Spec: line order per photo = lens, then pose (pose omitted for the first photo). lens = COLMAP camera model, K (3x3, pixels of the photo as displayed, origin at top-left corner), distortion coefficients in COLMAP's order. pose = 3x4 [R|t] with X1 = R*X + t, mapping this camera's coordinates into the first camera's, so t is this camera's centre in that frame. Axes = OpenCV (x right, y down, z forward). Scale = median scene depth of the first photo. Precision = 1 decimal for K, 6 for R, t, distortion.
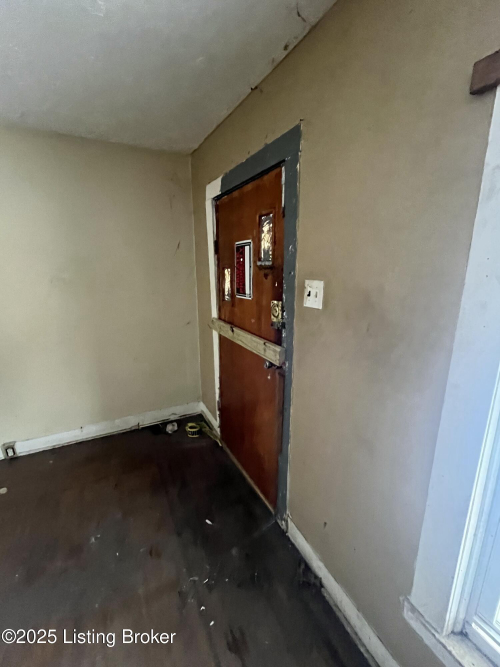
lens RADIAL K [[303.2, 0, 250.0], [0, 303.2, 333.5], [0, 0, 1]] dist [0.014051, -0.000106]
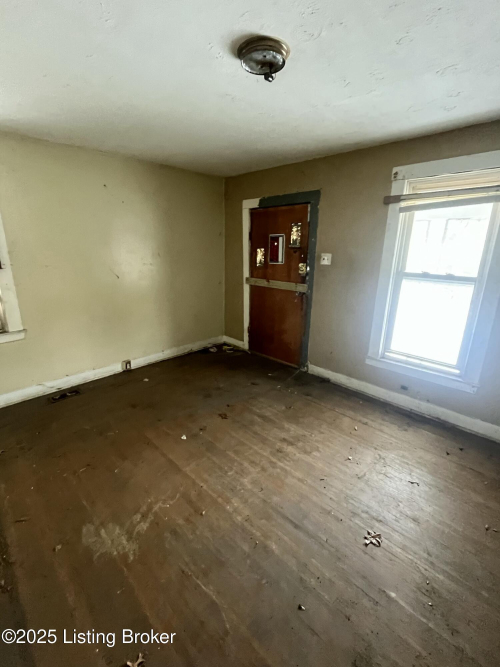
lens RADIAL K [[301.9, 0, 250.0], [0, 301.9, 333.5], [0, 0, 1]] dist [-0.001950, -0.000522]
pose [[0.944973, -0.074340, 0.318590, -0.905506], [0.056407, 0.996279, 0.065162, 0.210498], [-0.322249, -0.043606, 0.945650, -0.869876]]
